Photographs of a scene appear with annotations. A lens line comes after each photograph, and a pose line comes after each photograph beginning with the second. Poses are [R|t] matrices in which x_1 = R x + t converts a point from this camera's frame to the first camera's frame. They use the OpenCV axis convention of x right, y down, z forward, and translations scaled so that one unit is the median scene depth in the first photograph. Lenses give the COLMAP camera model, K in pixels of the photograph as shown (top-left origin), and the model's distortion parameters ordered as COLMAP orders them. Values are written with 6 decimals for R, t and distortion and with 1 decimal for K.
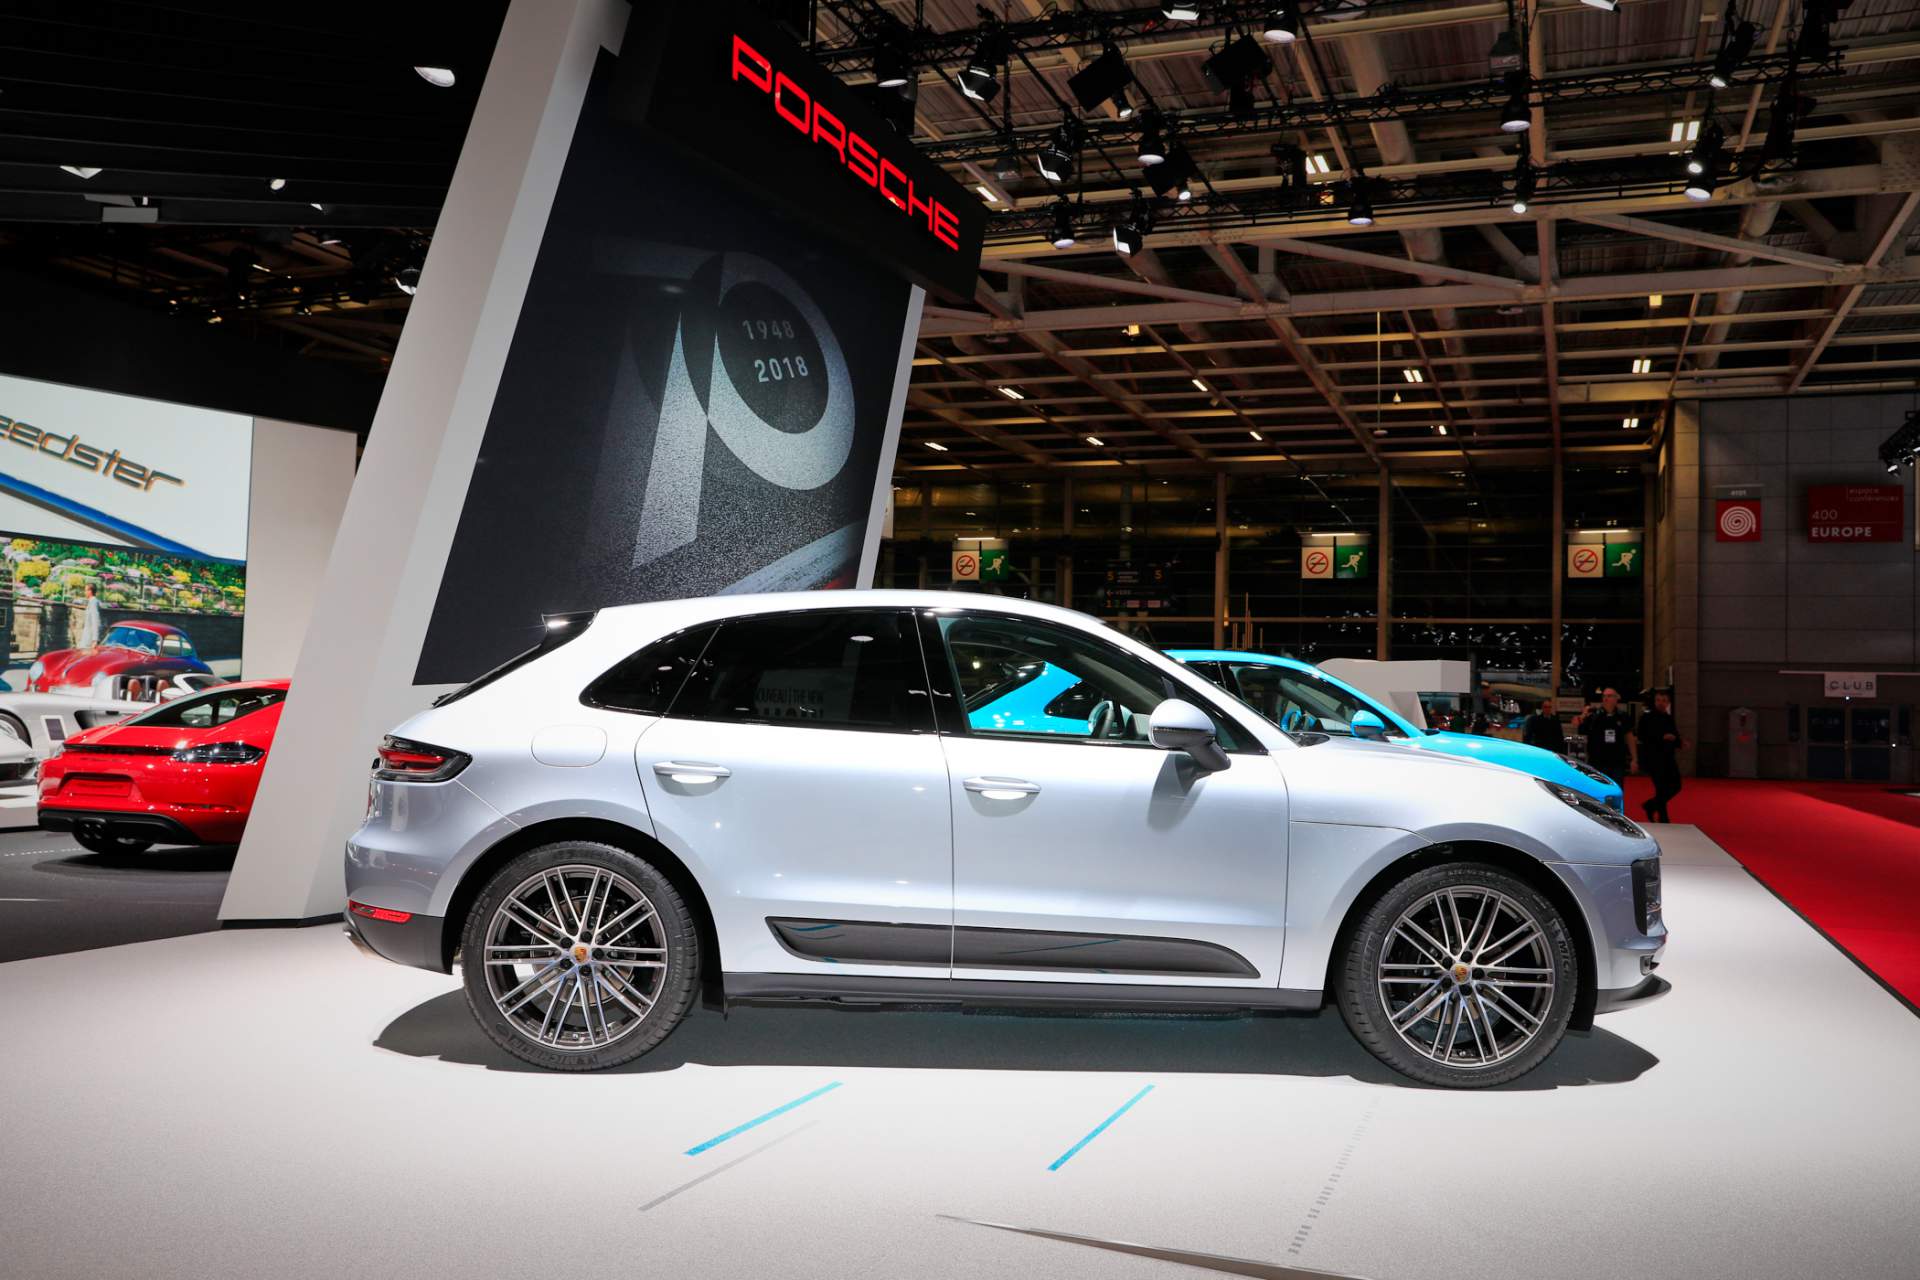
lens RADIAL K [[1628.4, 0, 964.7], [0, 1628.4, 634.3], [0, 0, 1]] dist [-0.039438, 0.049179]
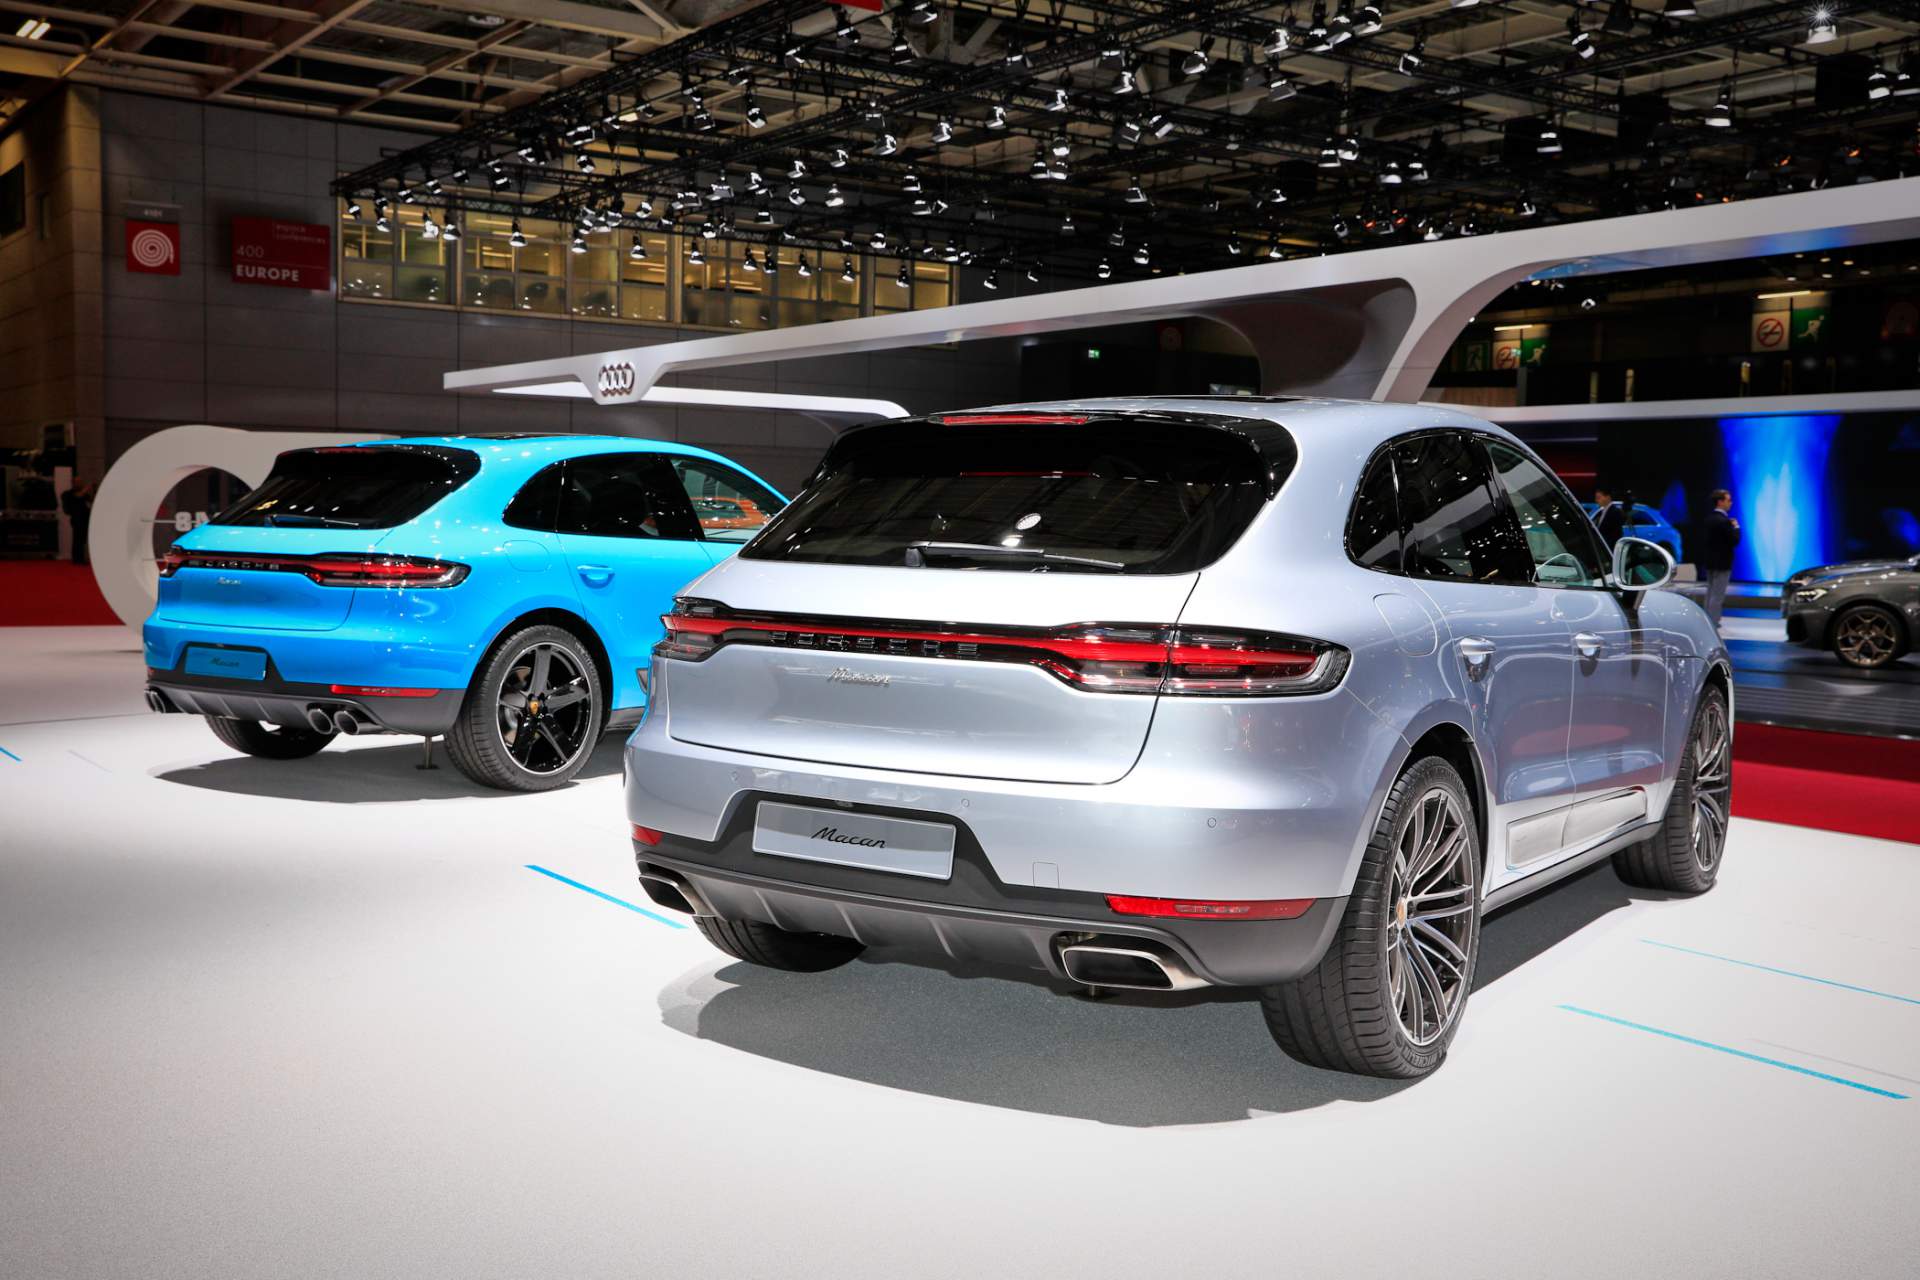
lens RADIAL K [[1953.0, 0, 960.4], [0, 1953.0, 631.8], [0, 0, 1]] dist [0.036543, 0.000000]
pose [[0.577124, -0.062157, 0.814288, -0.386057], [-0.043998, 0.993285, 0.107004, -0.003730], [-0.815471, -0.097582, 0.570513, 0.250768]]
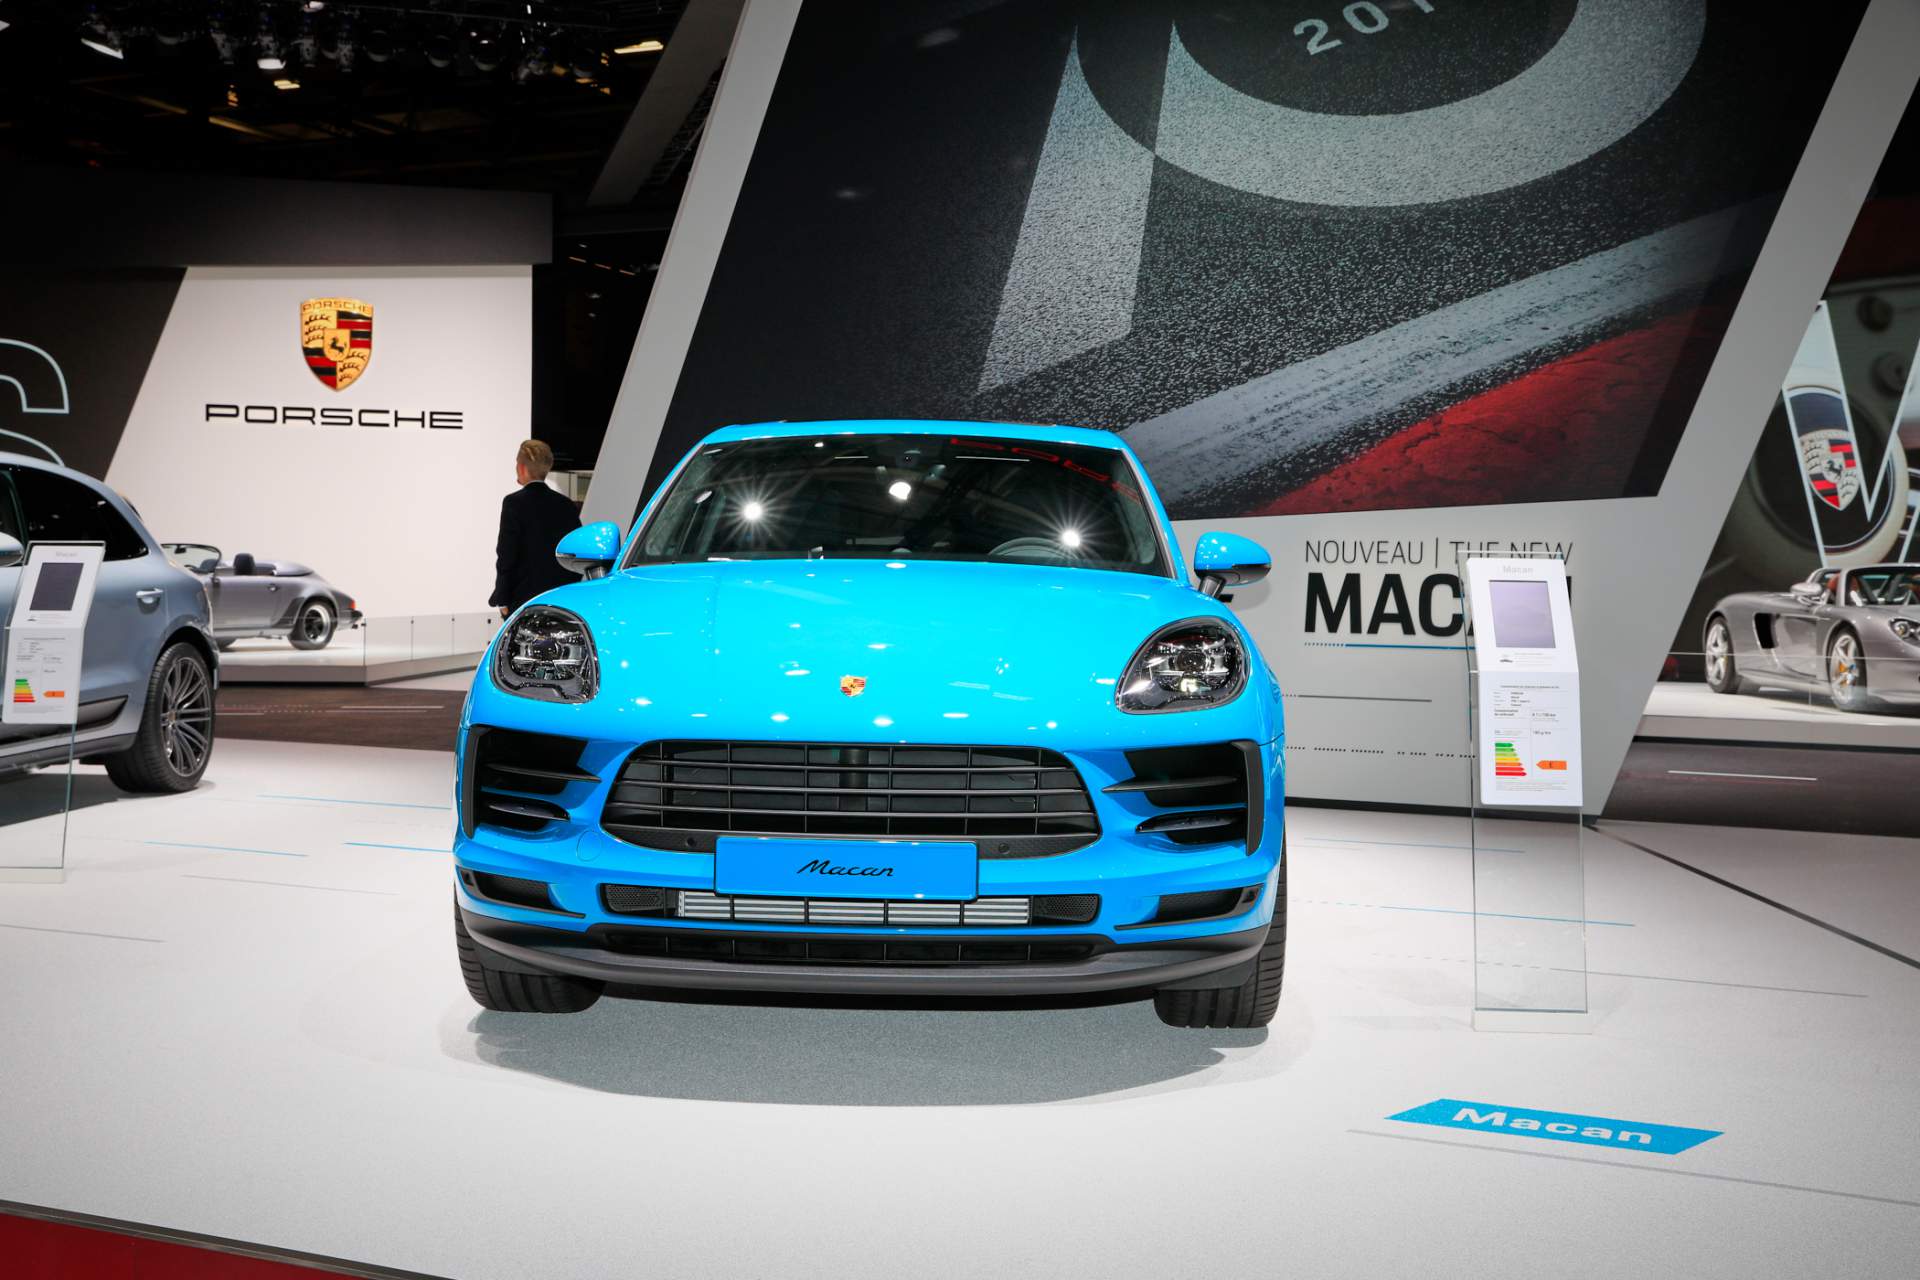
lens RADIAL K [[2025.9, 0, 964.4], [0, 2025.9, 638.5], [0, 0, 1]] dist [0.032575, 0.000000]
pose [[-0.055612, 0.001567, -0.998451, 0.616164], [0.027170, 0.999631, 0.000056, 0.061605], [0.998083, -0.027125, -0.055634, 0.836942]]
